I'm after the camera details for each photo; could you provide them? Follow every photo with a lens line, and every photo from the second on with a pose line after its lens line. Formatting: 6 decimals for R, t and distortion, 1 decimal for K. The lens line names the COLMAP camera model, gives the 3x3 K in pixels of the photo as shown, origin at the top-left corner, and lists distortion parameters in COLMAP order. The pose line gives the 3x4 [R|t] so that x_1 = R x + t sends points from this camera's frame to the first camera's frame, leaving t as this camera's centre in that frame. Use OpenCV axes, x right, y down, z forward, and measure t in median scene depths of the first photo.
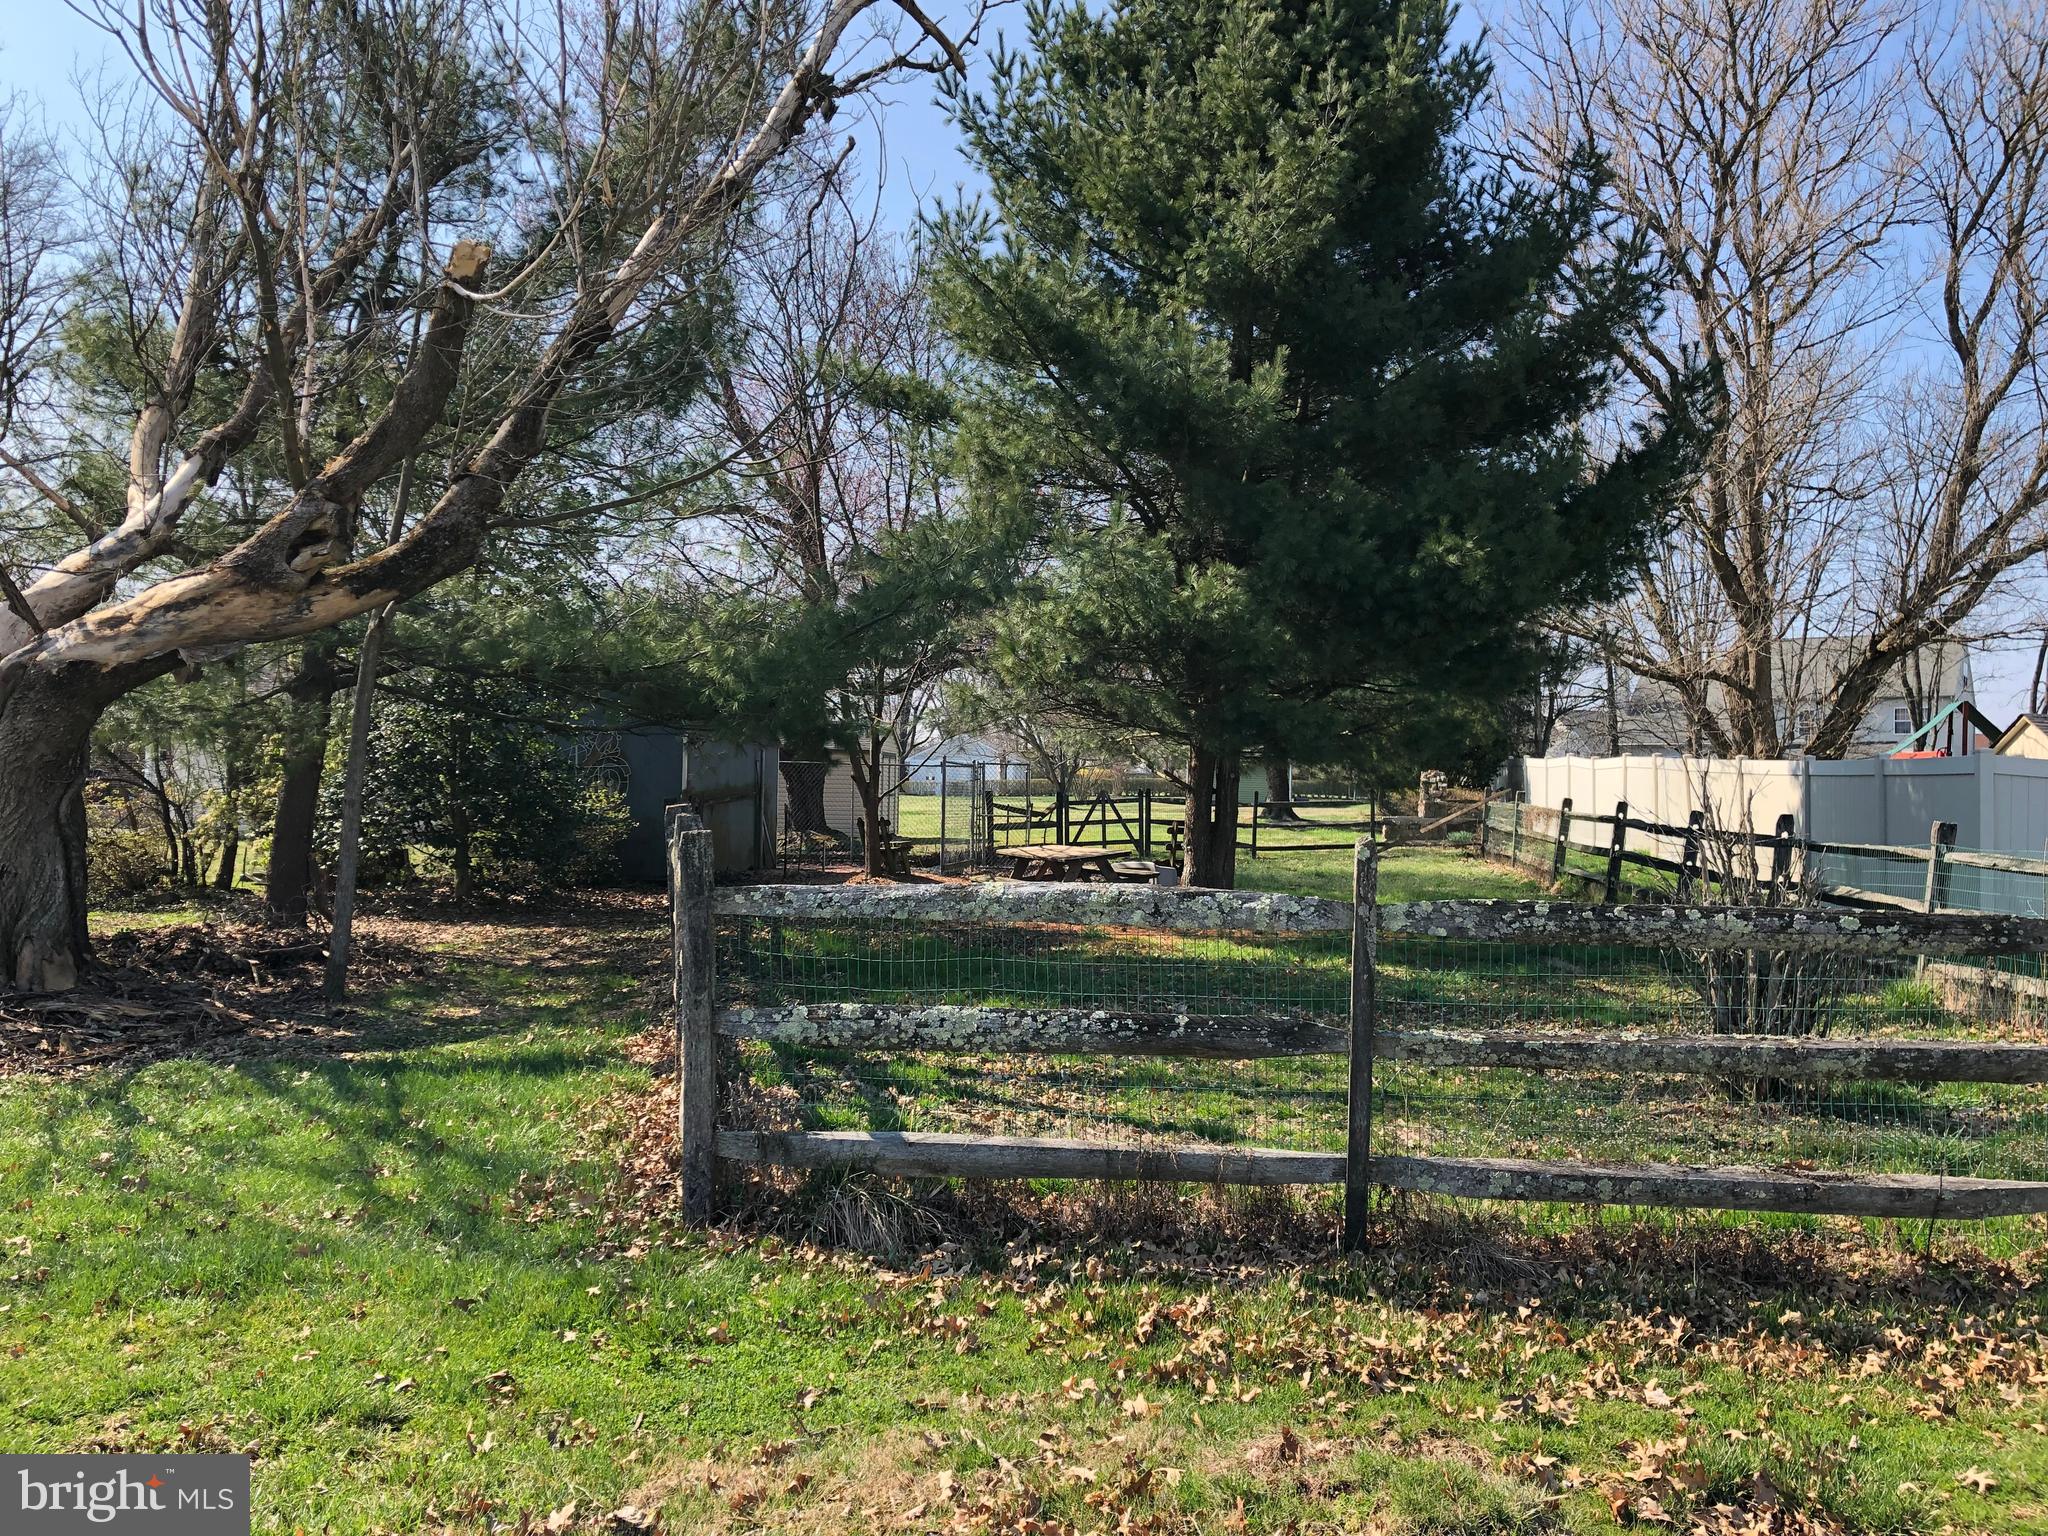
lens RADIAL K [[1661.9, 0, 1018.5], [0, 1661.9, 701.0], [0, 0, 1]] dist [0.170975, -0.300163]
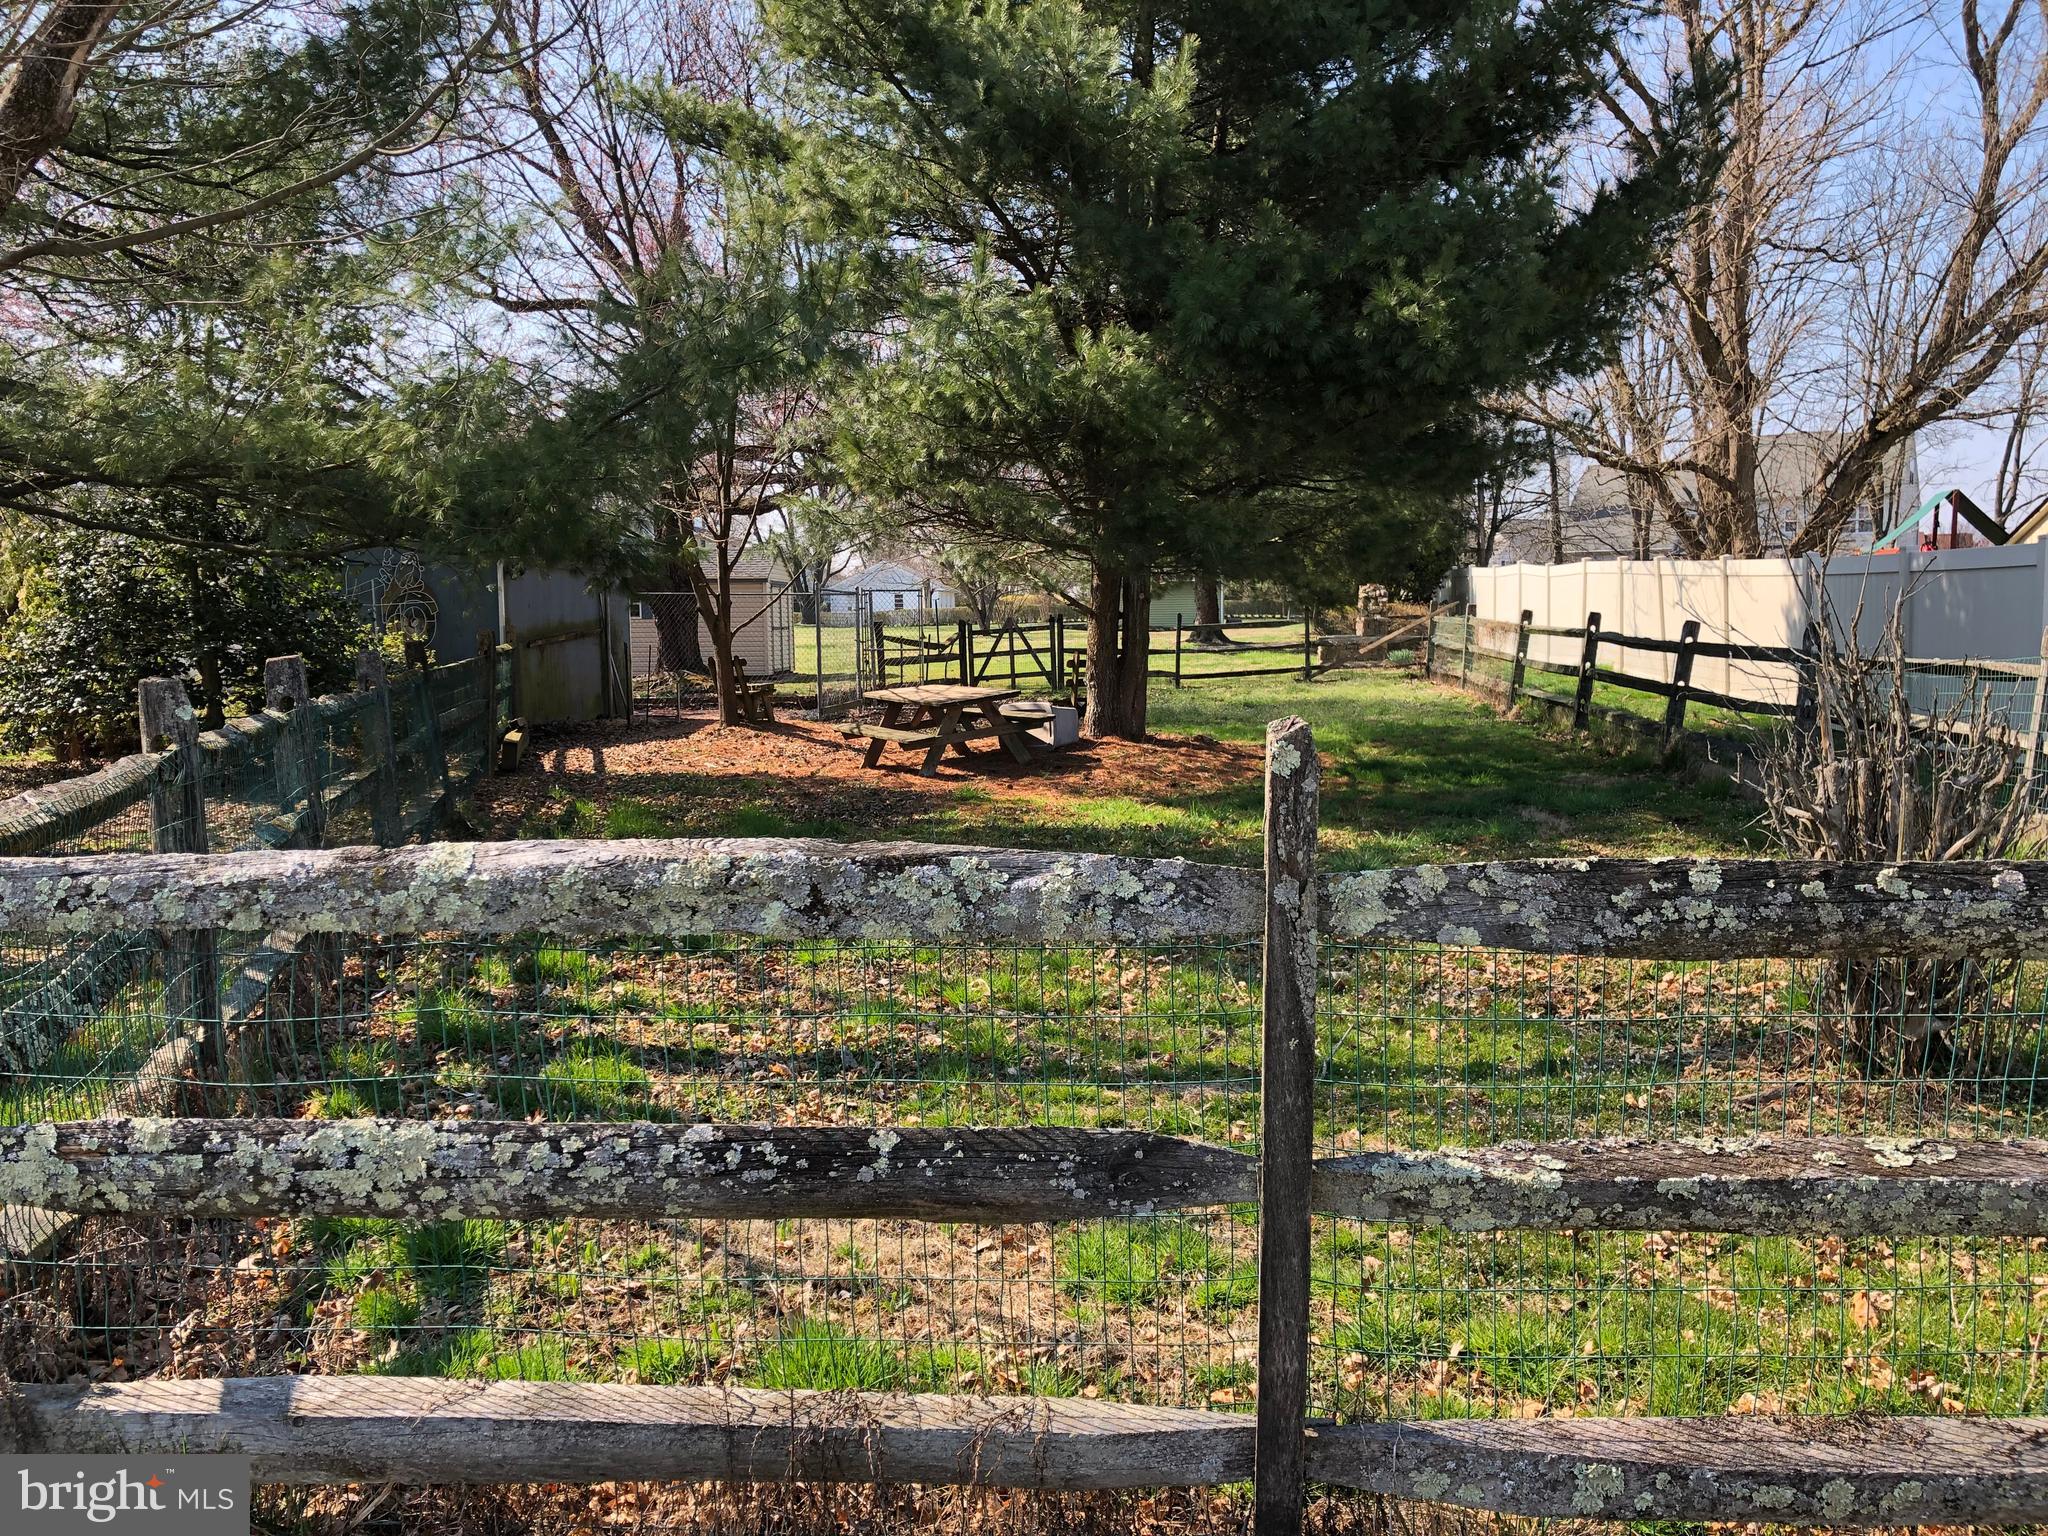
lens RADIAL K [[1661.9, 0, 1018.5], [0, 1661.9, 701.0], [0, 0, 1]] dist [0.170975, -0.300163]
pose [[0.998958, -0.028621, 0.035562, 0.028526], [0.024790, 0.994284, 0.103850, 0.007103], [-0.038331, -0.102860, 0.993957, 0.134724]]
